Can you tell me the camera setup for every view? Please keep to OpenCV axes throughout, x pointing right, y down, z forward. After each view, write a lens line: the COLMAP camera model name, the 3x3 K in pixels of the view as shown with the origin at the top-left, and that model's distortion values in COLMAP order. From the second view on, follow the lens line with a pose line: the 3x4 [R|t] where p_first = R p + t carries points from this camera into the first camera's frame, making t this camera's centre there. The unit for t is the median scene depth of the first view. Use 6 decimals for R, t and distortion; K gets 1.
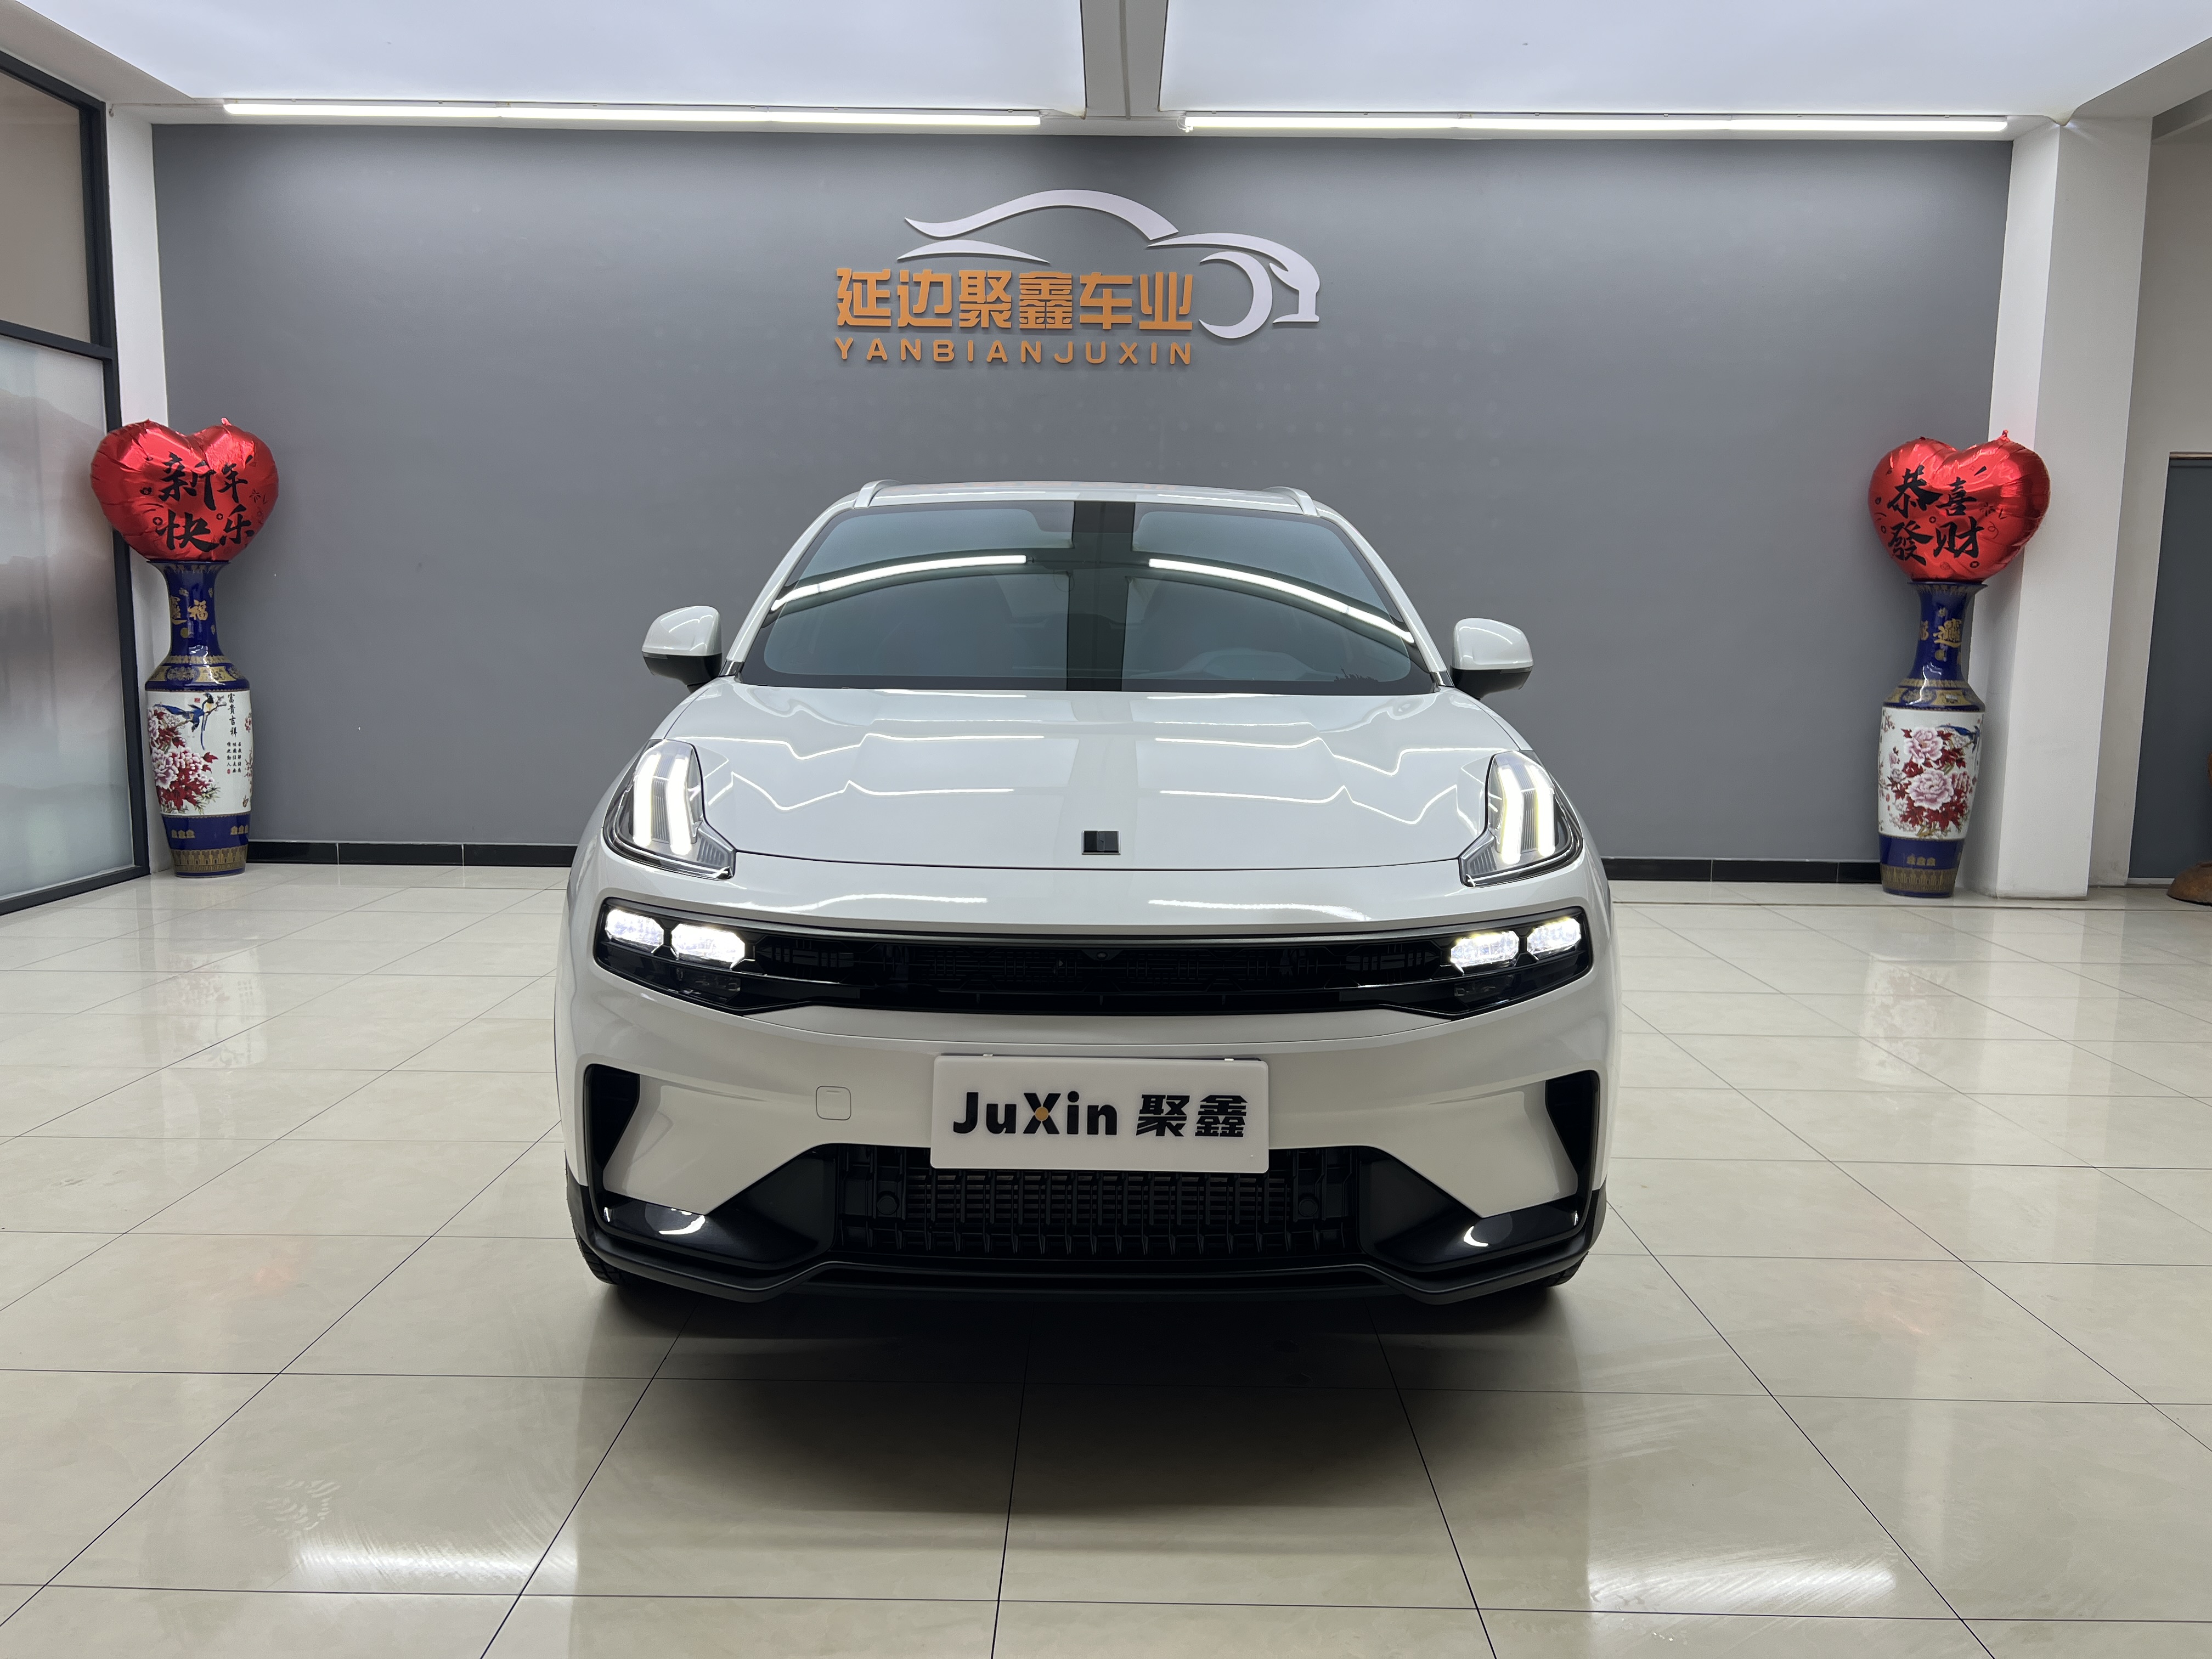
lens RADIAL K [[1643.3, 0, 1103.5], [0, 1643.3, 838.9], [0, 0, 1]] dist [0.066698, -0.075471]
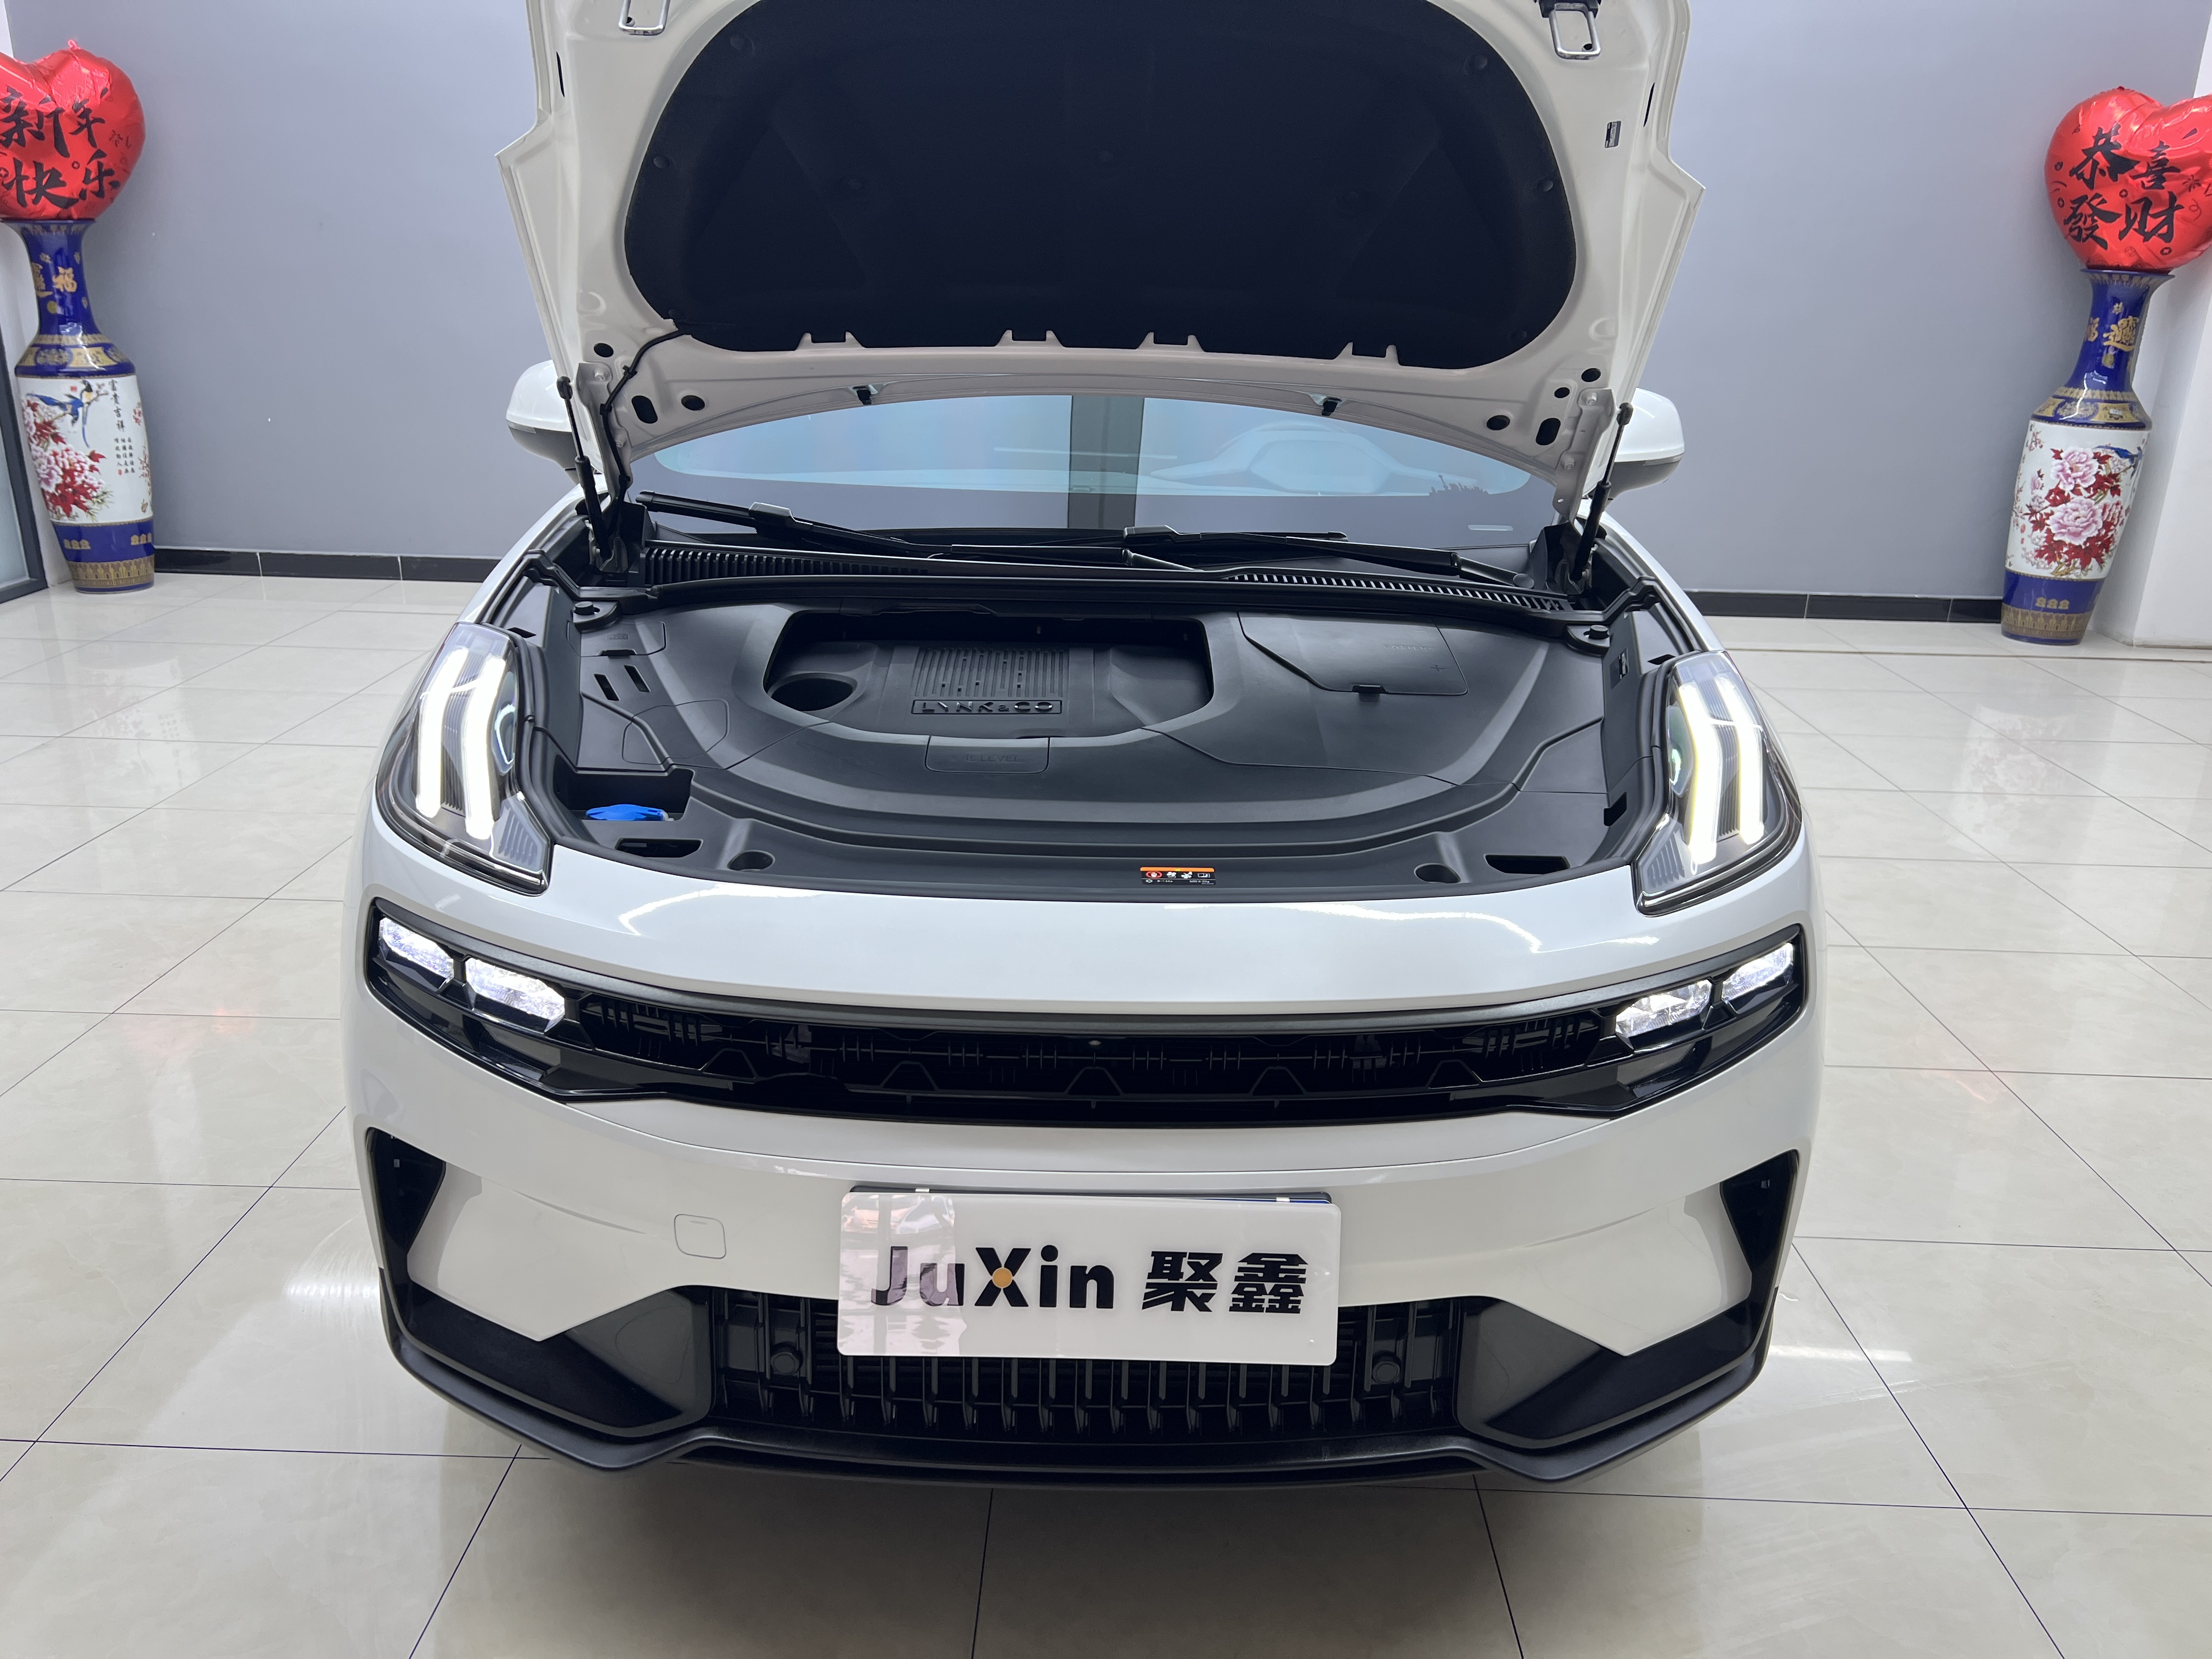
lens RADIAL K [[1643.3, 0, 1101.2], [0, 1643.3, 831.9], [0, 0, 1]] dist [0.066698, -0.075471]
pose [[0.999820, 0.015893, -0.010409, 0.002107], [-0.013381, 0.978034, 0.208014, -0.045576], [0.013486, -0.207838, 0.978070, 0.111945]]
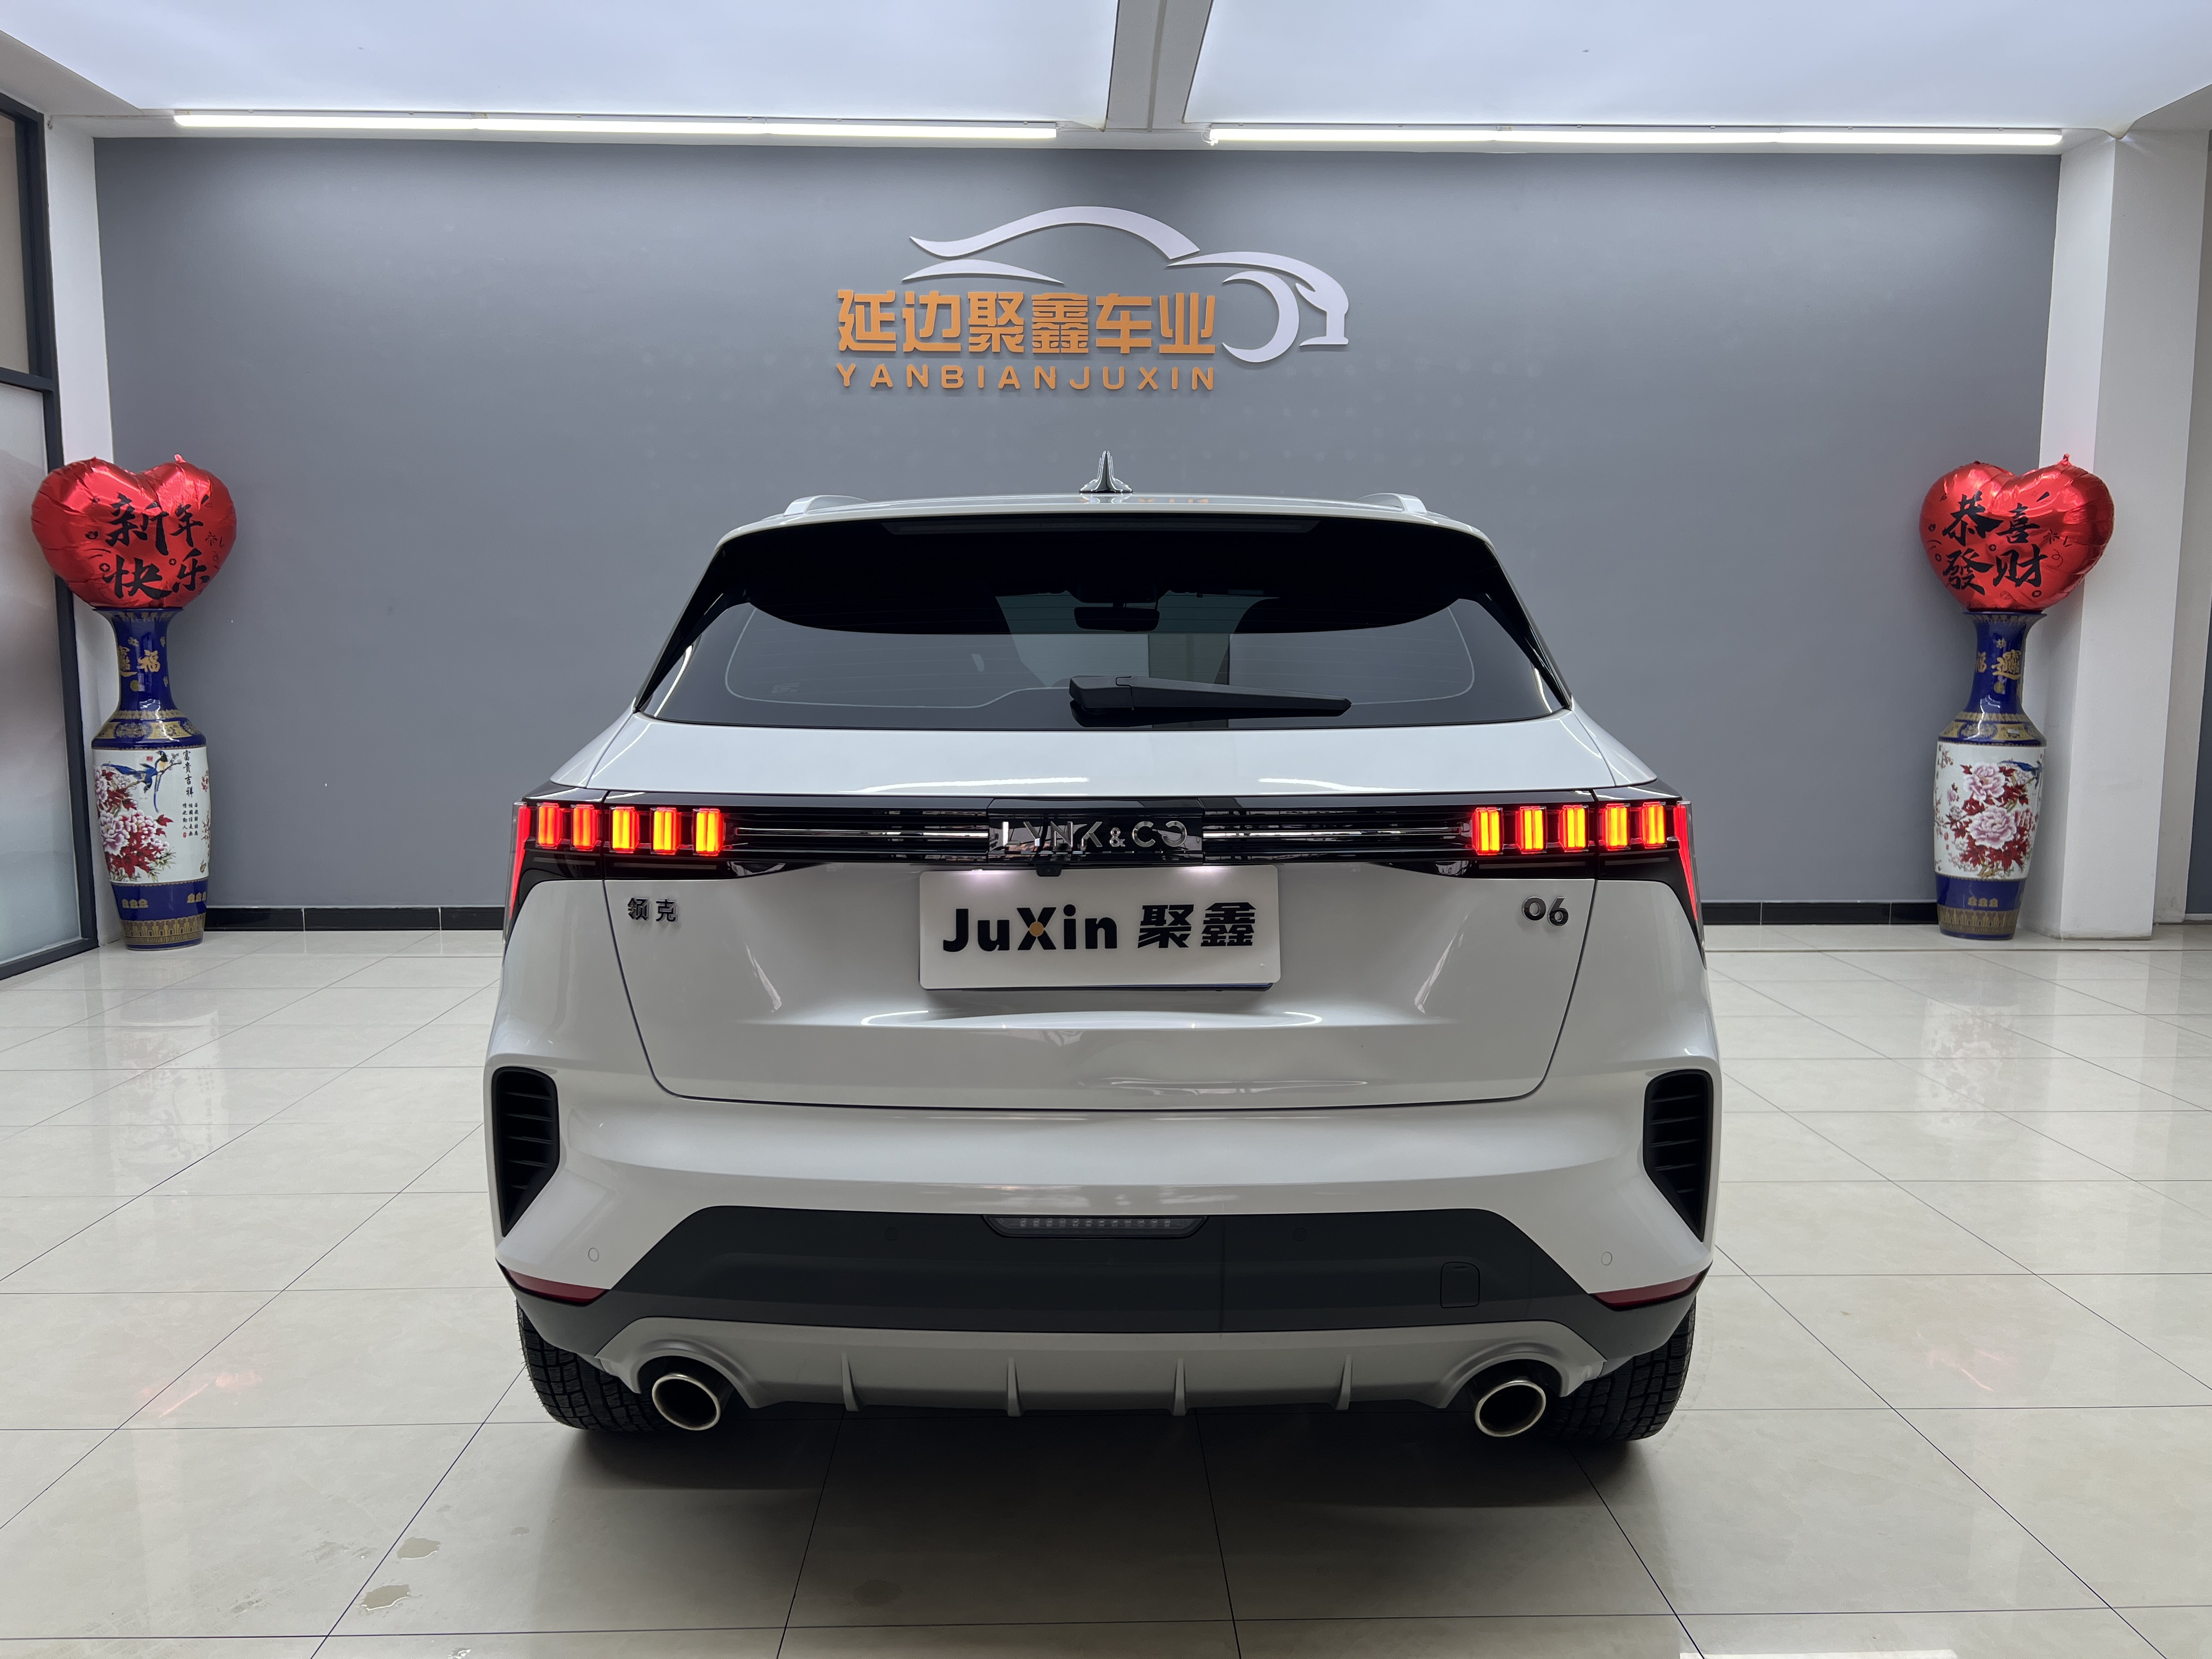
lens RADIAL K [[1643.3, 0, 1105.1], [0, 1643.3, 843.2], [0, 0, 1]] dist [0.066698, -0.075471]
pose [[0.999236, -0.015012, 0.036071, -0.049445], [0.015325, 0.999847, -0.008417, -0.020620], [-0.035939, 0.008963, 0.999314, 0.059067]]
